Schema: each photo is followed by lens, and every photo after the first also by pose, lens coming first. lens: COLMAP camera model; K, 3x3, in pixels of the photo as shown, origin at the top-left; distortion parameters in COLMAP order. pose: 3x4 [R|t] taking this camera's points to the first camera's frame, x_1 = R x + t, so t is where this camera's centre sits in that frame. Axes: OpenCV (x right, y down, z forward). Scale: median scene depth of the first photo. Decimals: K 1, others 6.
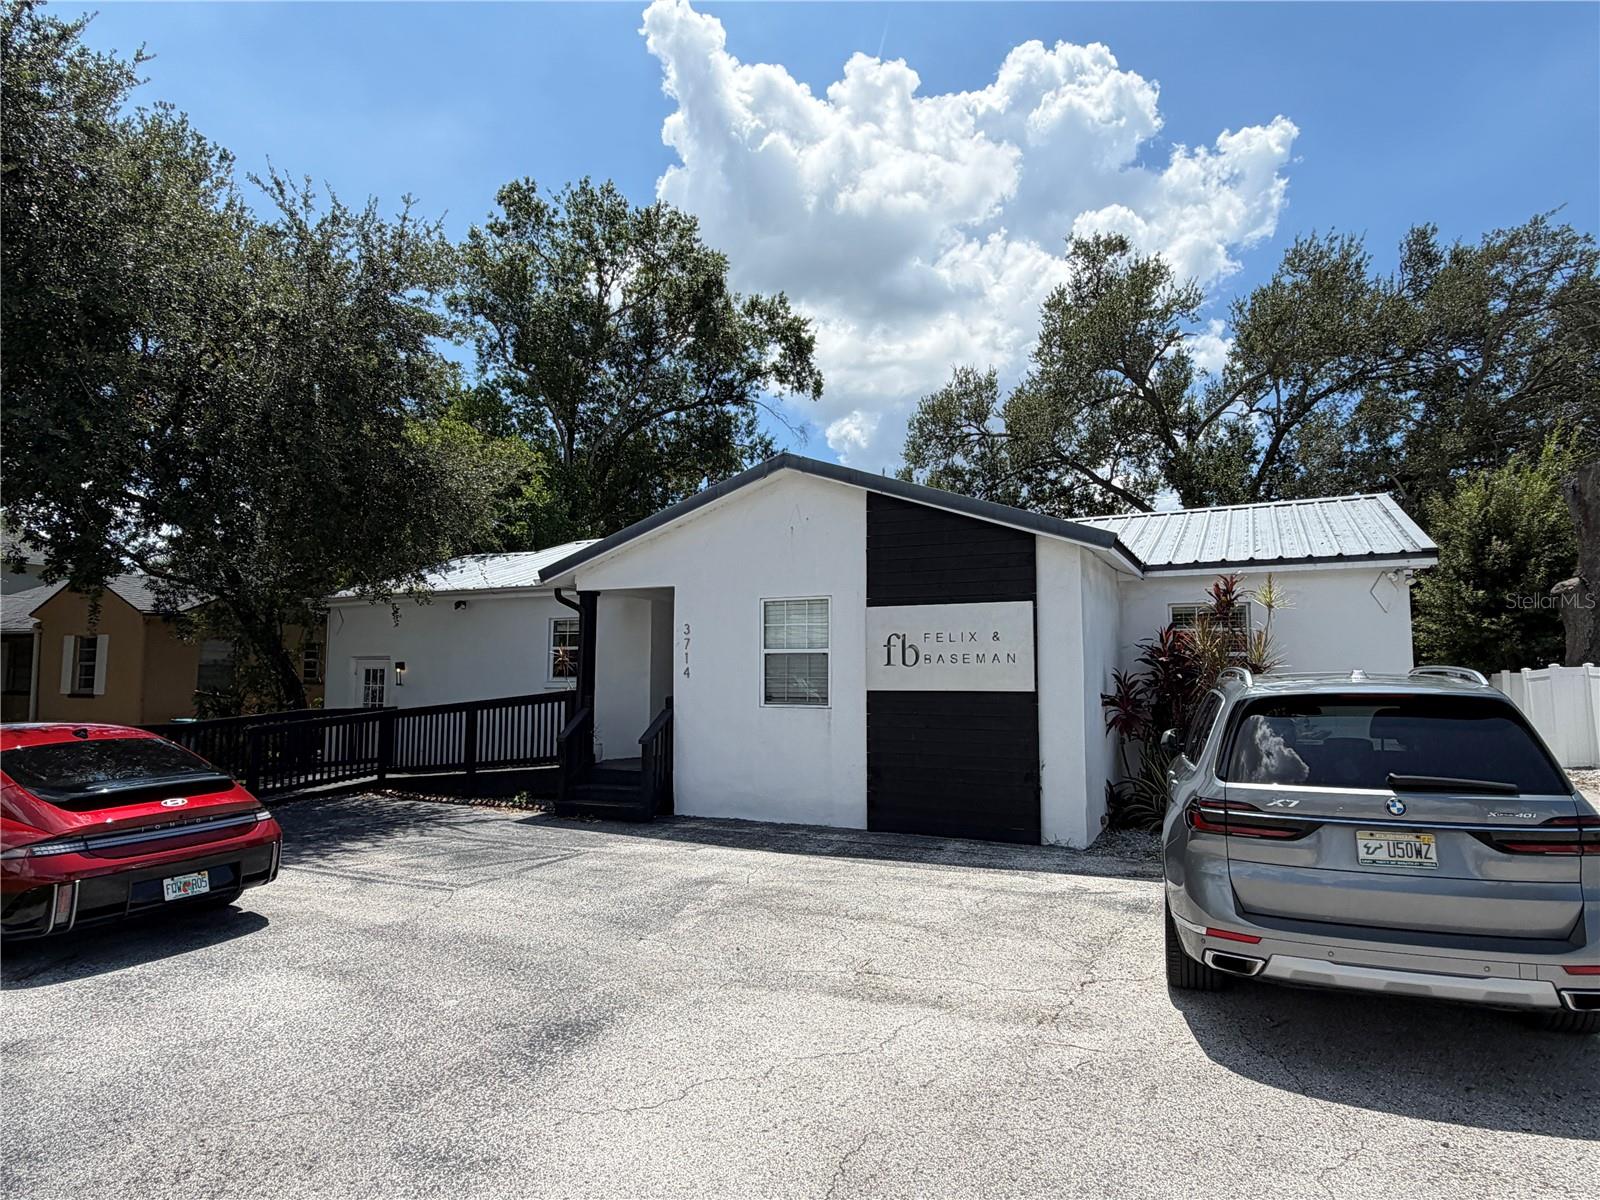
lens RADIAL K [[957.3, 0, 800.0], [0, 957.3, 600.0], [0, 0, 1]] dist [0.004212, -0.002513]
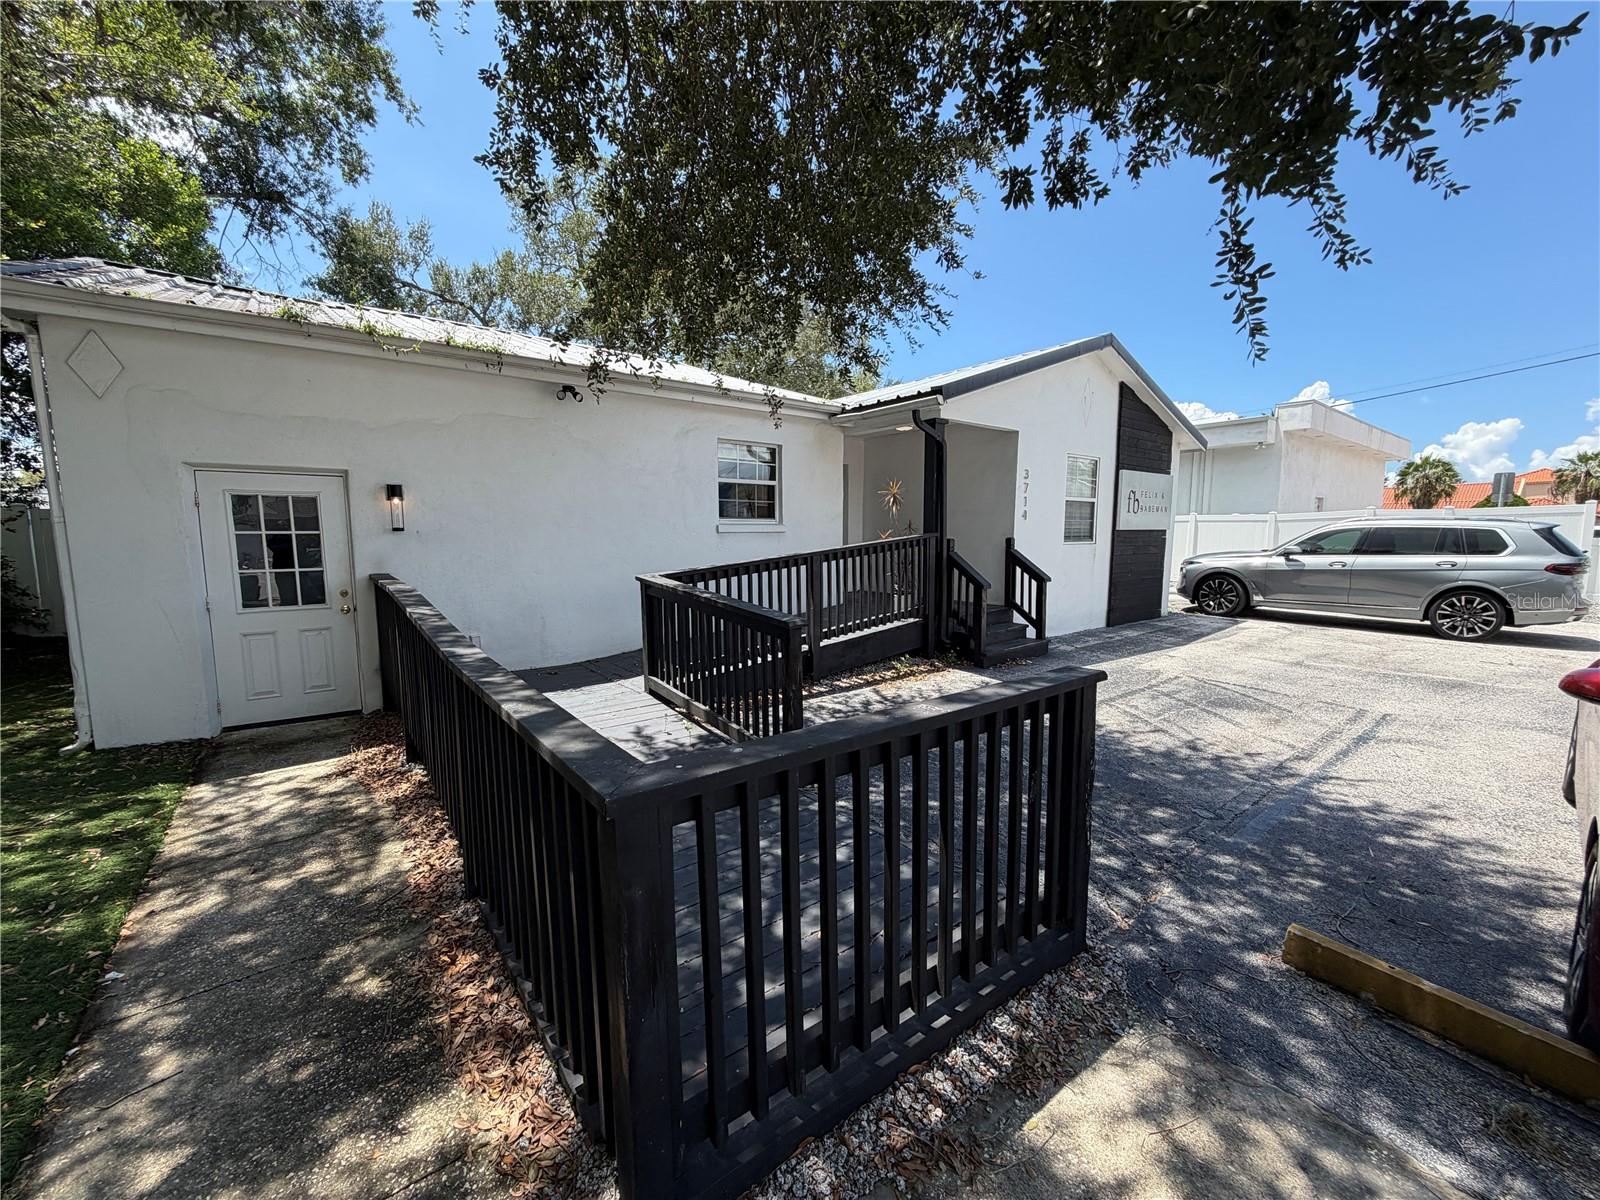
lens RADIAL K [[640.3, 0, 794.3], [0, 640.3, 601.7], [0, 0, 1]] dist [0.002643, 0.000348]
pose [[0.402156, -0.097911, 0.910321, -0.366715], [-0.066987, 0.988454, 0.135908, 0.038008], [-0.913118, -0.115636, 0.390954, 0.391173]]
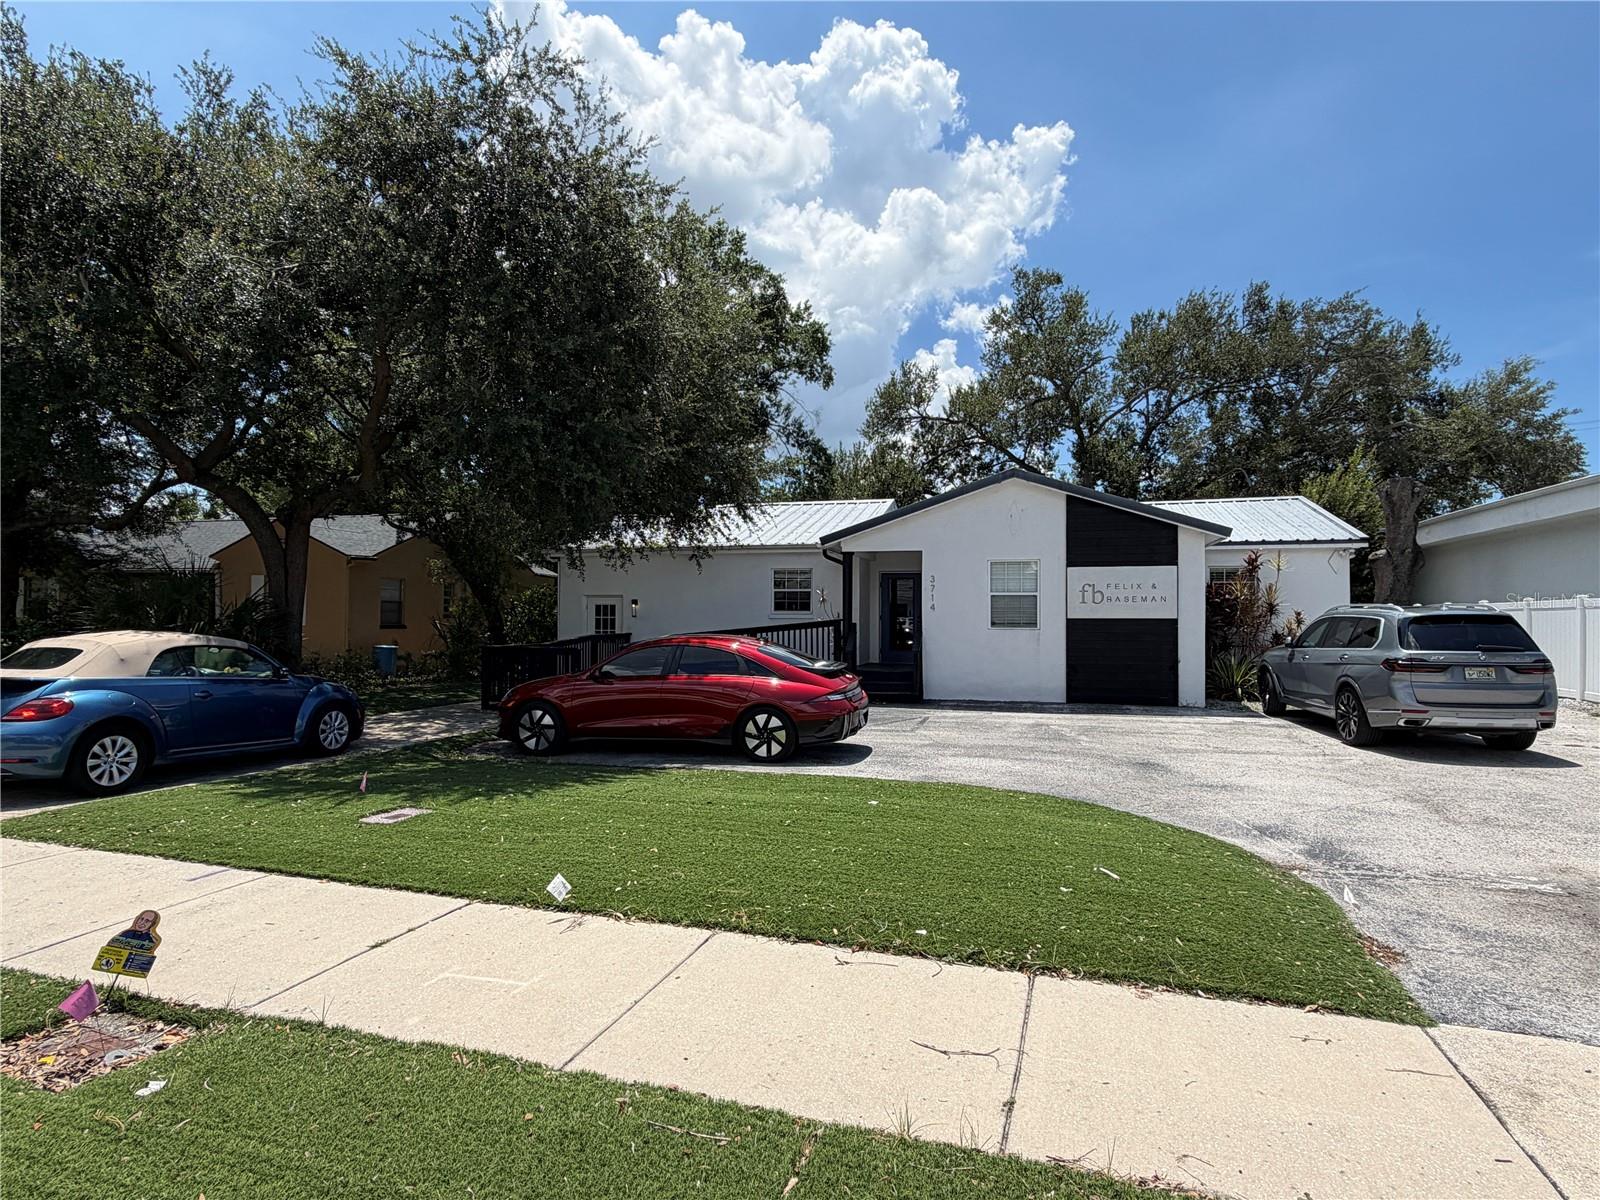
lens RADIAL K [[905.6, 0, 800.0], [0, 905.6, 600.0], [0, 0, 1]] dist [0.000200, 0.001588]
pose [[0.978635, 0.004449, 0.205556, -0.258685], [-0.017454, 0.997955, 0.061495, -0.008853], [-0.204862, -0.063769, 0.976711, -0.154164]]
